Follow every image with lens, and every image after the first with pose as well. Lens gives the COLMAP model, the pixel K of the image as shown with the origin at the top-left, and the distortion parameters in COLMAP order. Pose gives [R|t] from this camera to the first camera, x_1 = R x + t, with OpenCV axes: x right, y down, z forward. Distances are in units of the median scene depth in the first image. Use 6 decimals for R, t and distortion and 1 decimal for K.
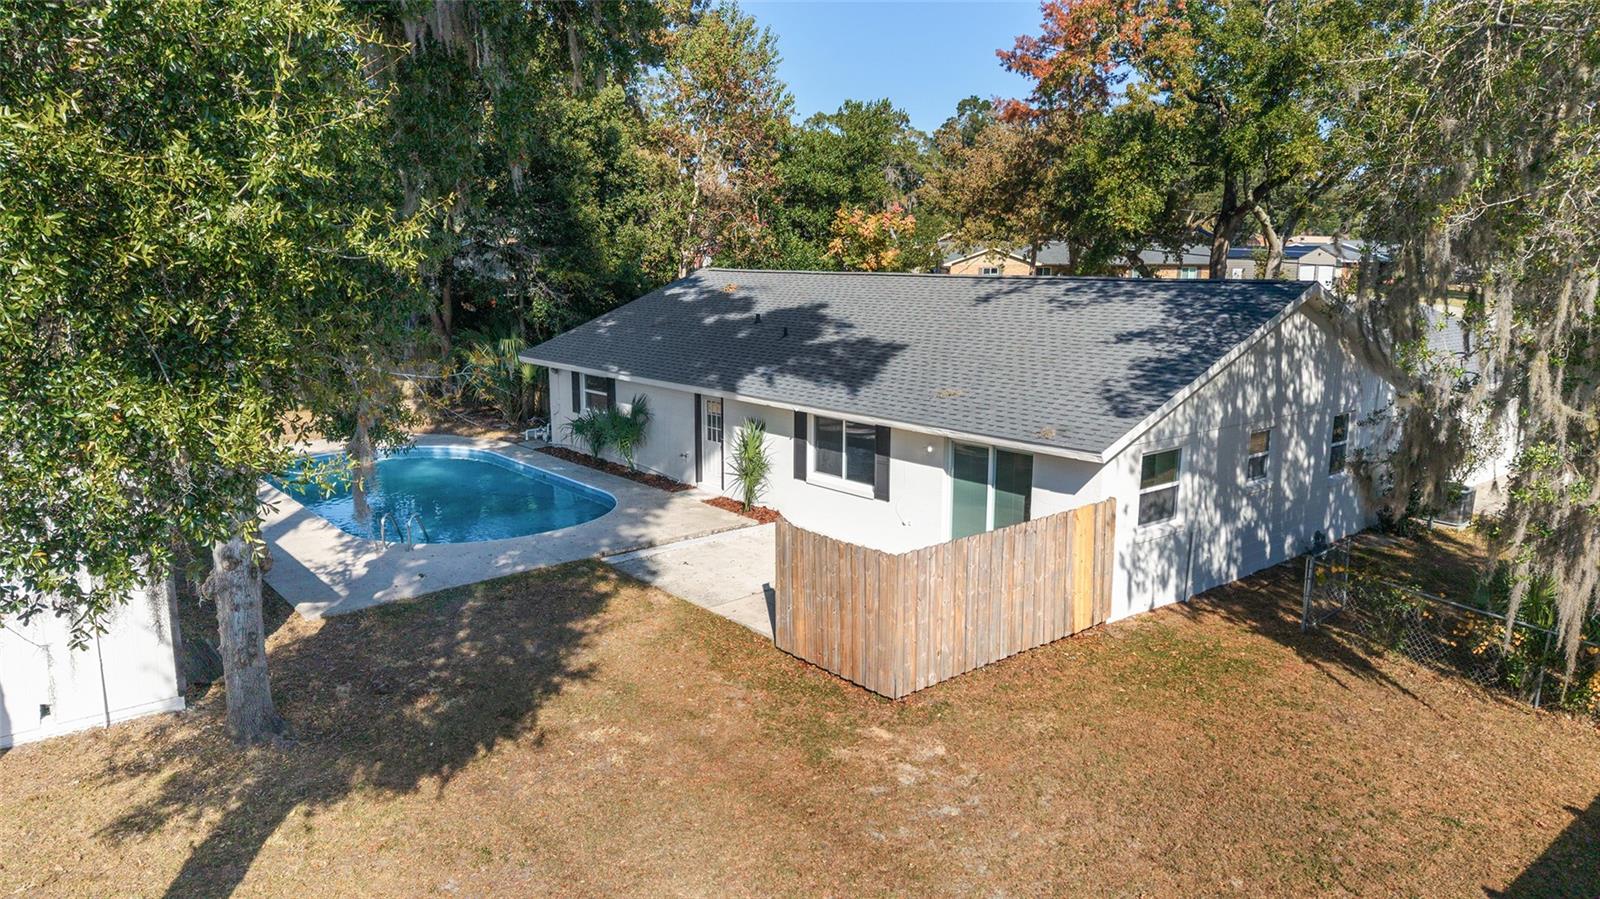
lens RADIAL K [[1076.2, 0, 800.0], [0, 1076.2, 449.5], [0, 0, 1]] dist [0.070811, -0.070934]
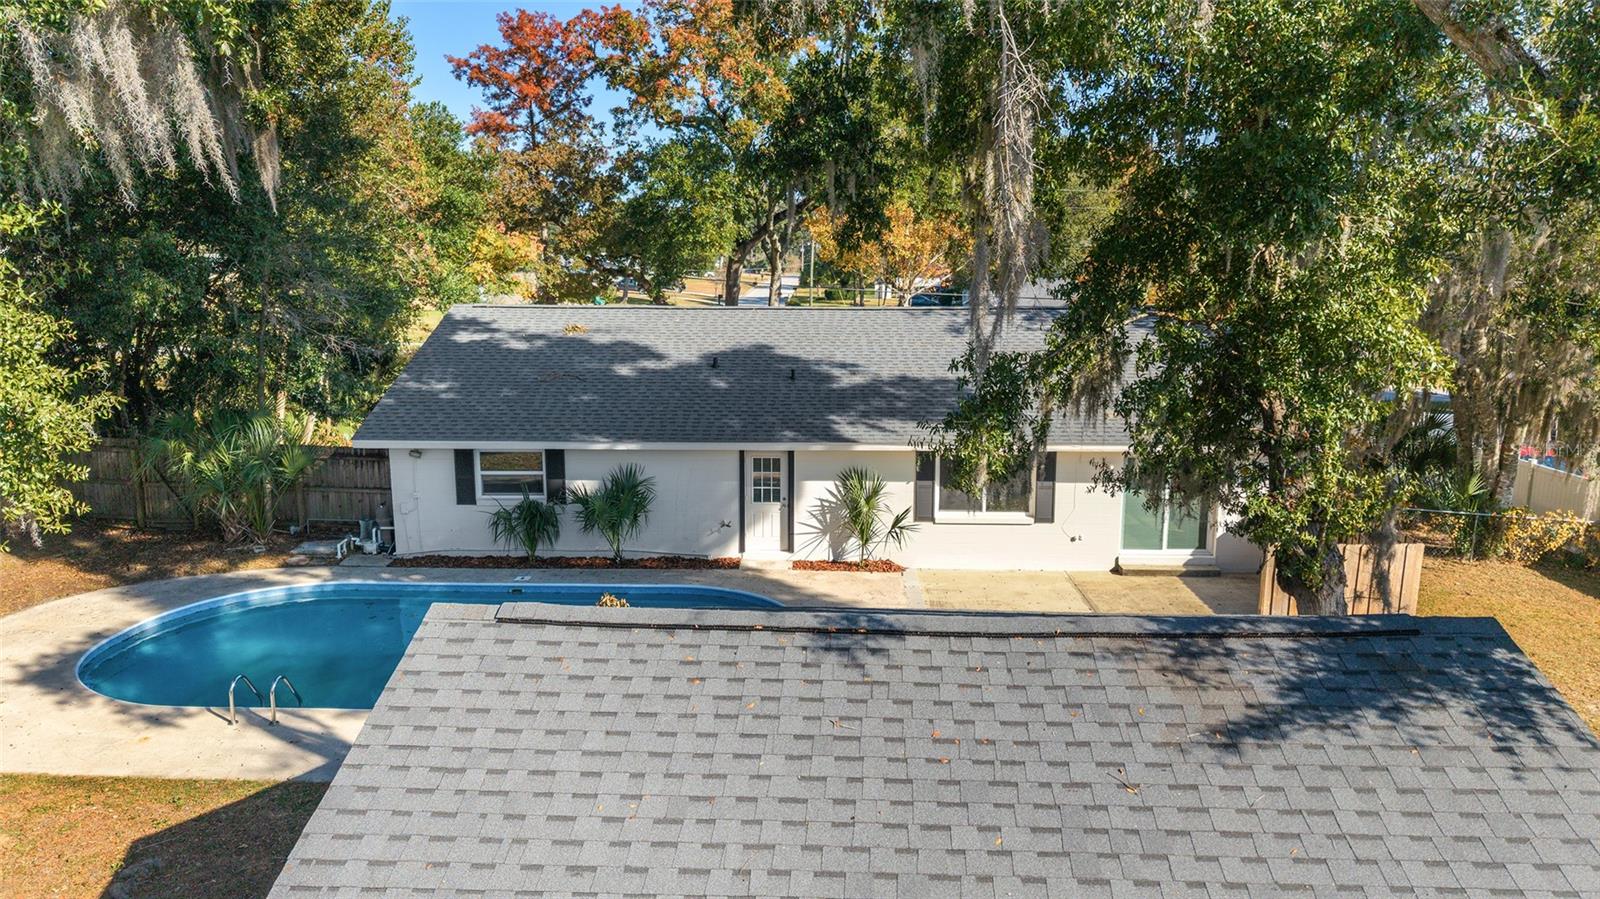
lens RADIAL K [[1076.2, 0, 800.0], [0, 1076.2, 449.5], [0, 0, 1]] dist [0.070811, -0.070934]
pose [[0.670490, -0.130010, 0.730439, -0.877216], [0.137435, 0.989252, 0.049920, -0.113533], [-0.729078, 0.066917, 0.681151, 0.469847]]
